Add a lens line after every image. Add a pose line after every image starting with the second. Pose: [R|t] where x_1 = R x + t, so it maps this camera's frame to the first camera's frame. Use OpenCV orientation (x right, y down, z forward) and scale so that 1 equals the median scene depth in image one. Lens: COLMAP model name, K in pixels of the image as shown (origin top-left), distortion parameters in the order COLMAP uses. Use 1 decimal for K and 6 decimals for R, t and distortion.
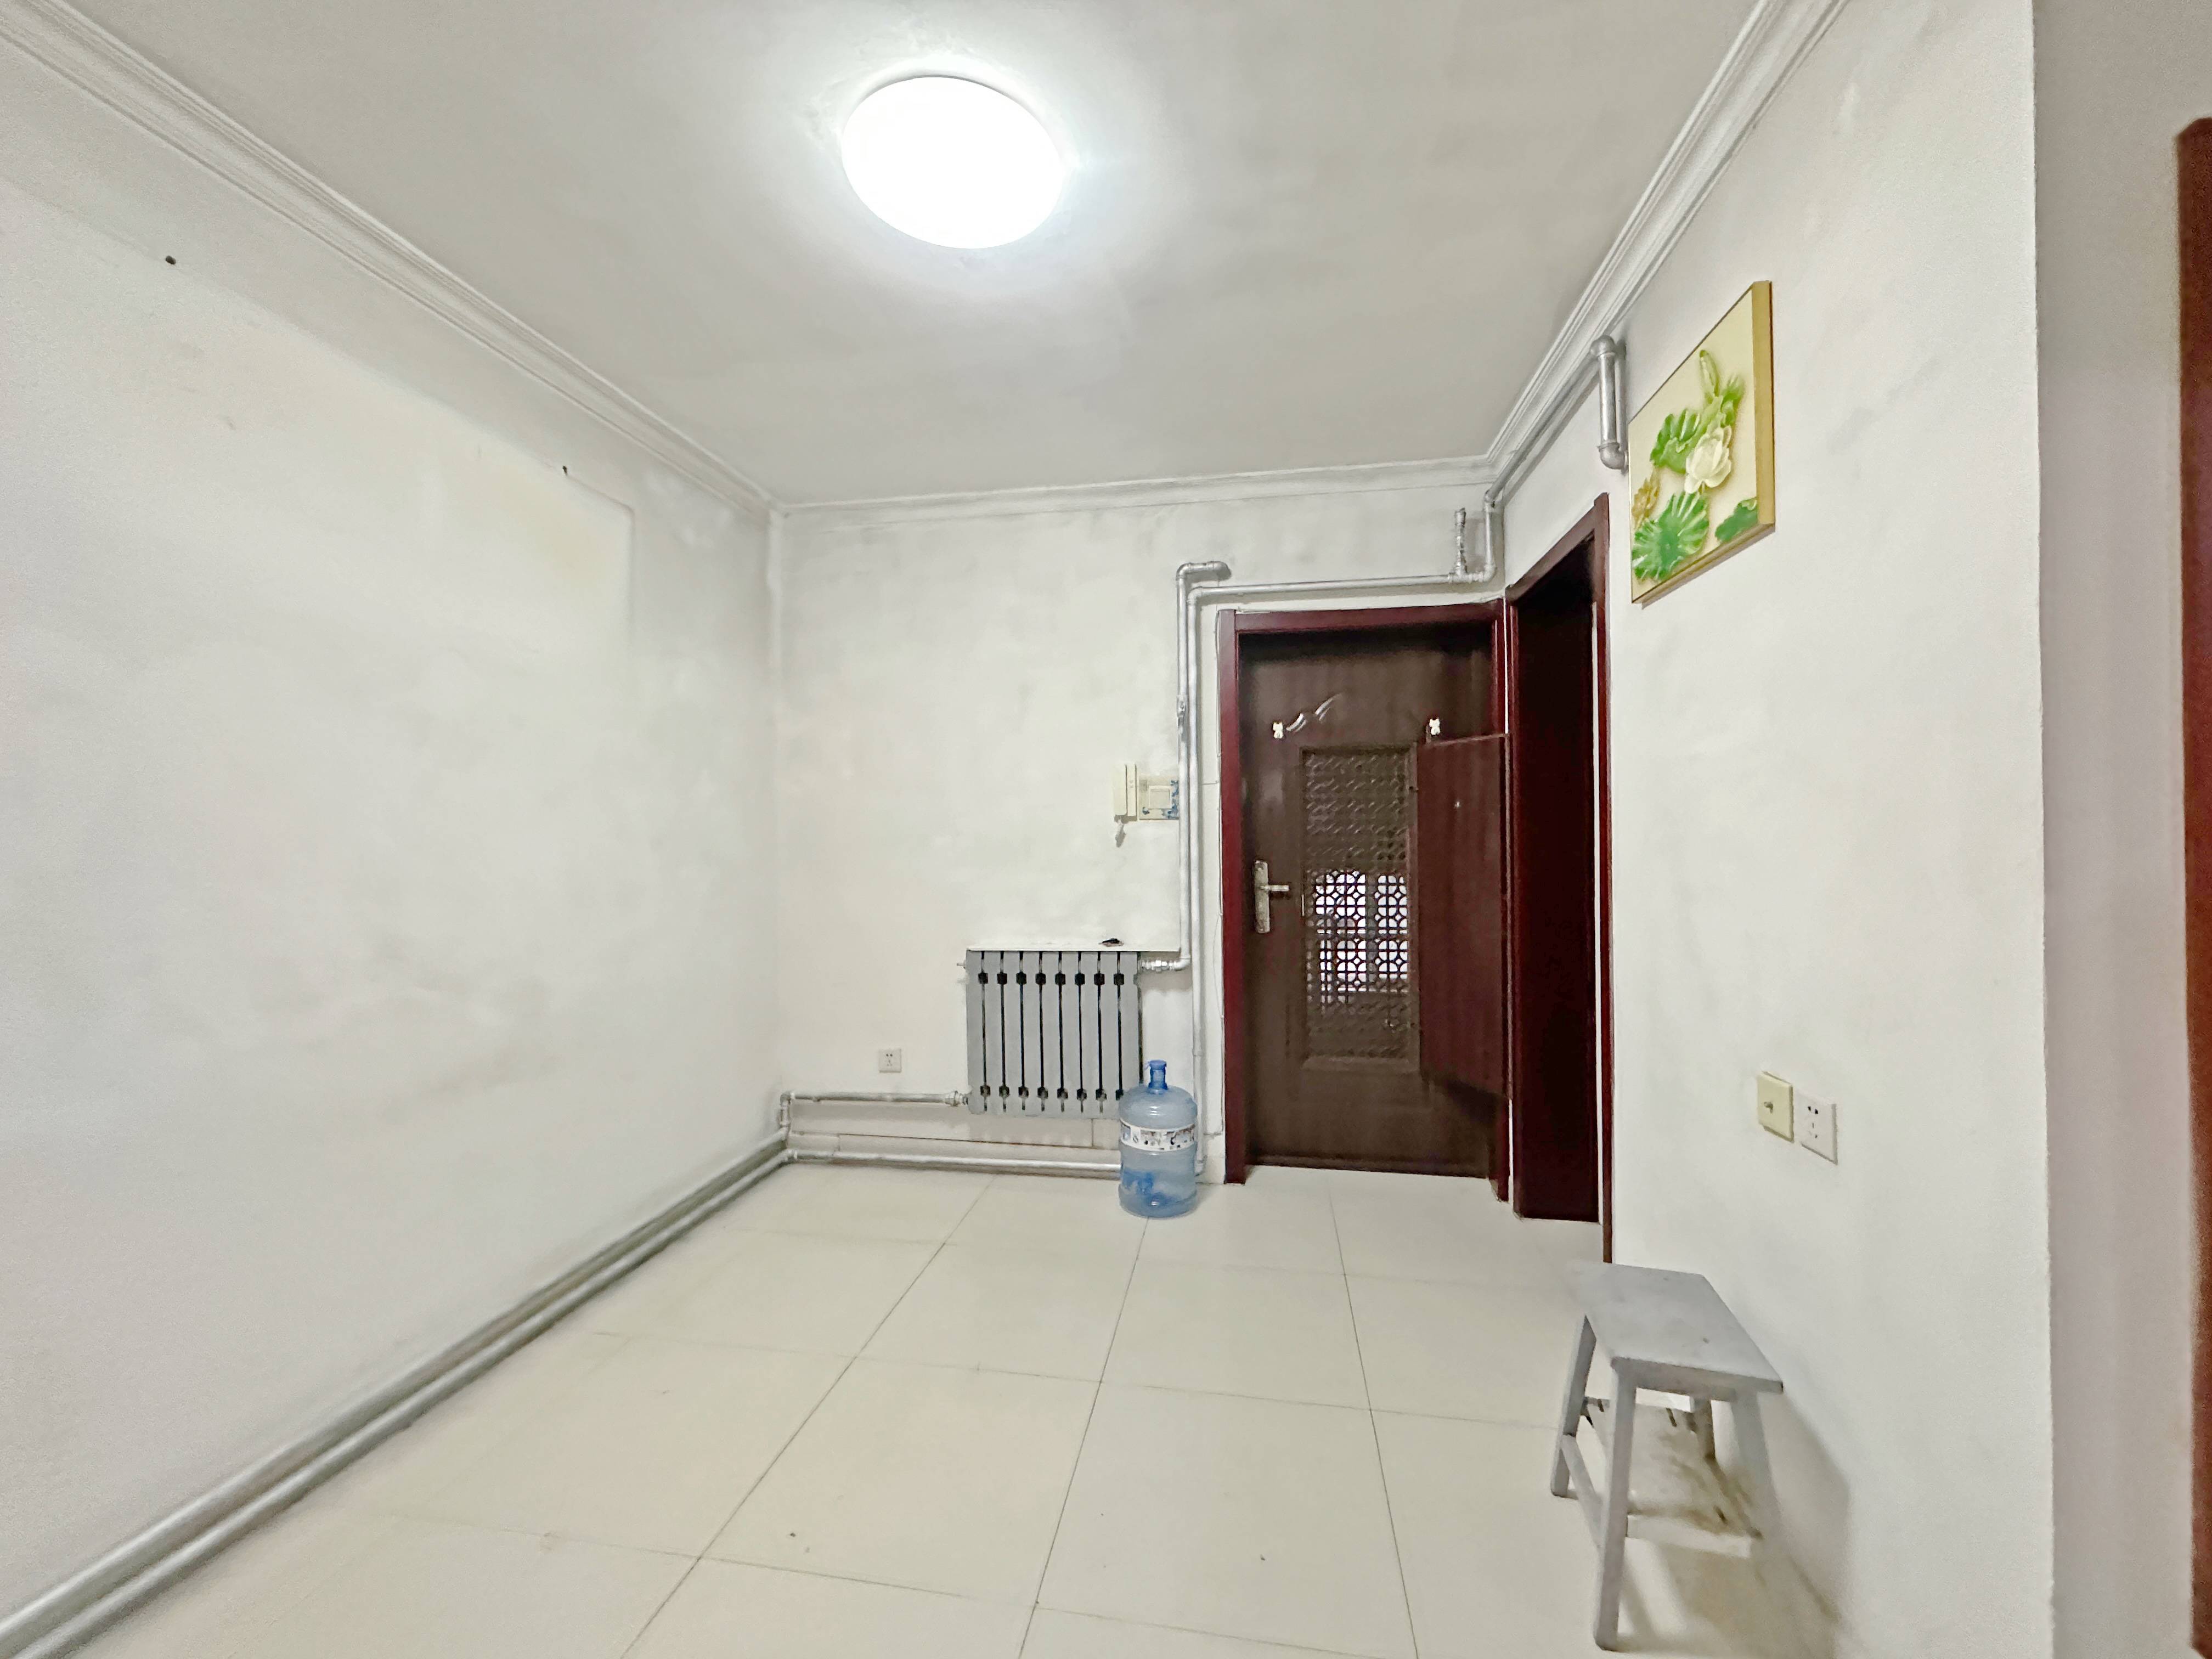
lens RADIAL K [[878.1, 0, 1106.0], [0, 878.1, 829.5], [0, 0, 1]] dist [-0.000920, -0.000009]
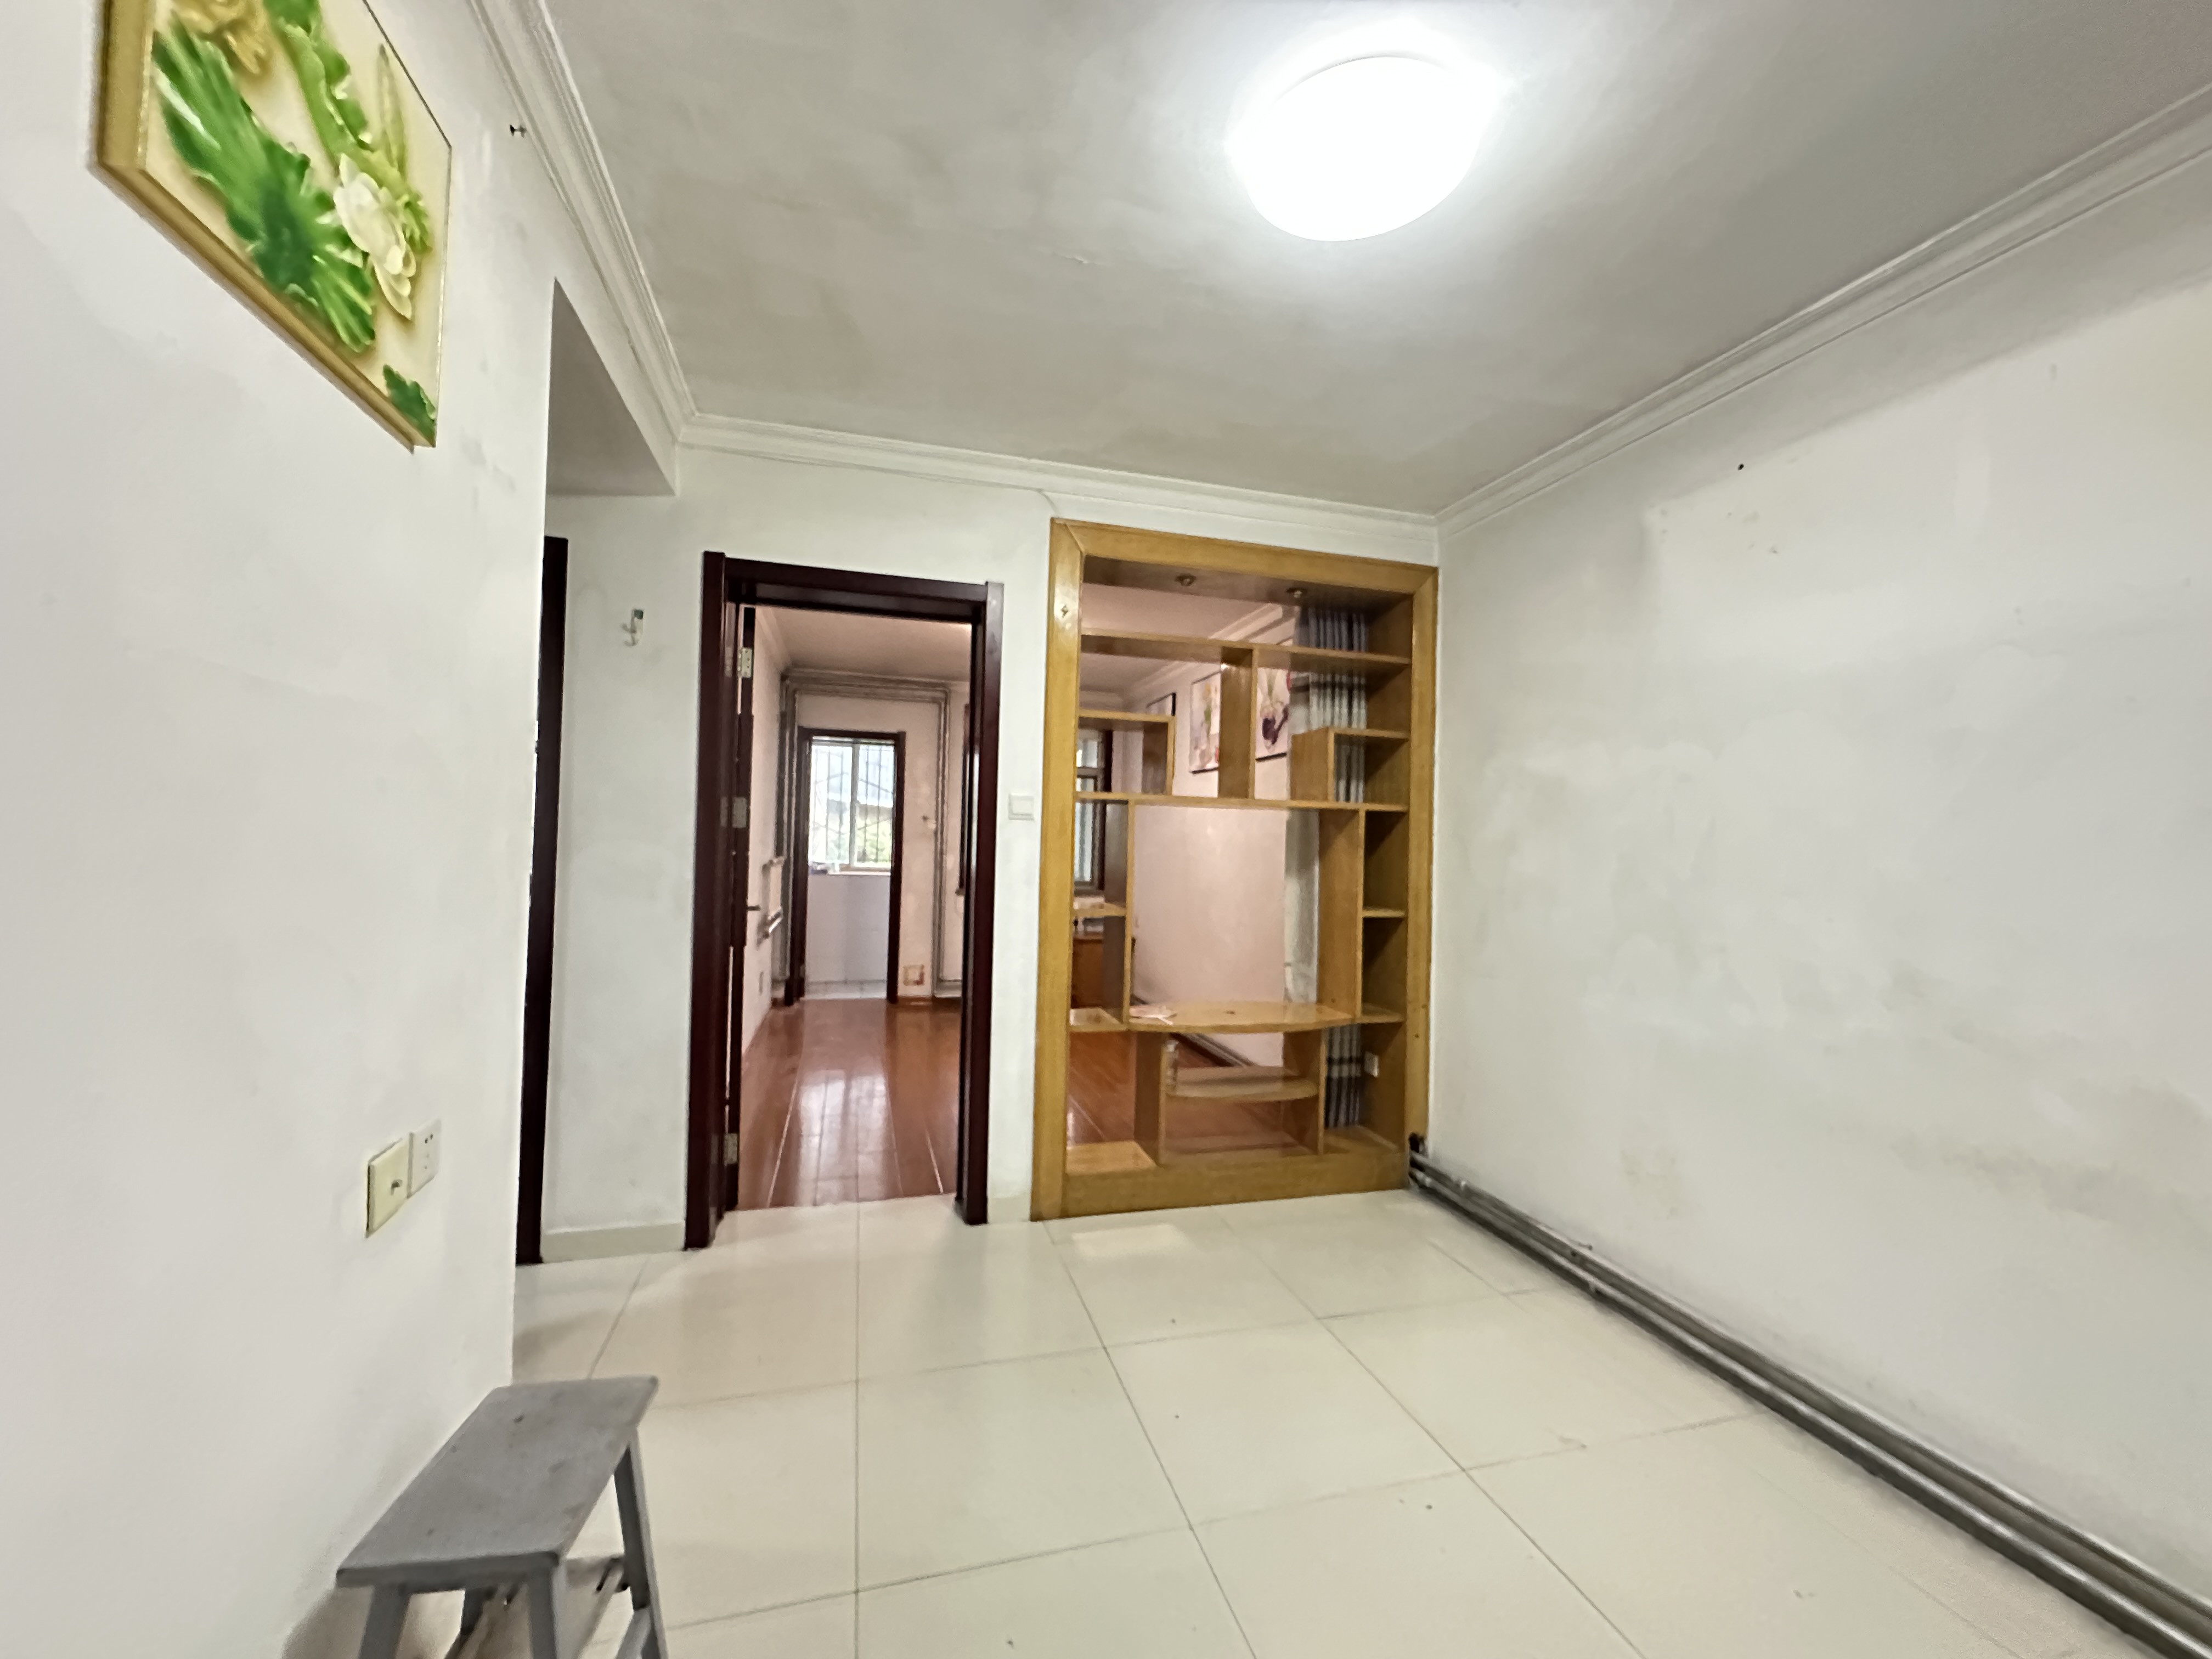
lens RADIAL K [[878.1, 0, 1106.0], [0, 878.1, 829.5], [0, 0, 1]] dist [-0.000920, -0.000009]
pose [[-0.902682, -0.025471, -0.429554, 0.403231], [-0.019319, 0.999639, -0.018679, 0.002102], [0.429875, -0.008563, -0.902848, 1.500577]]
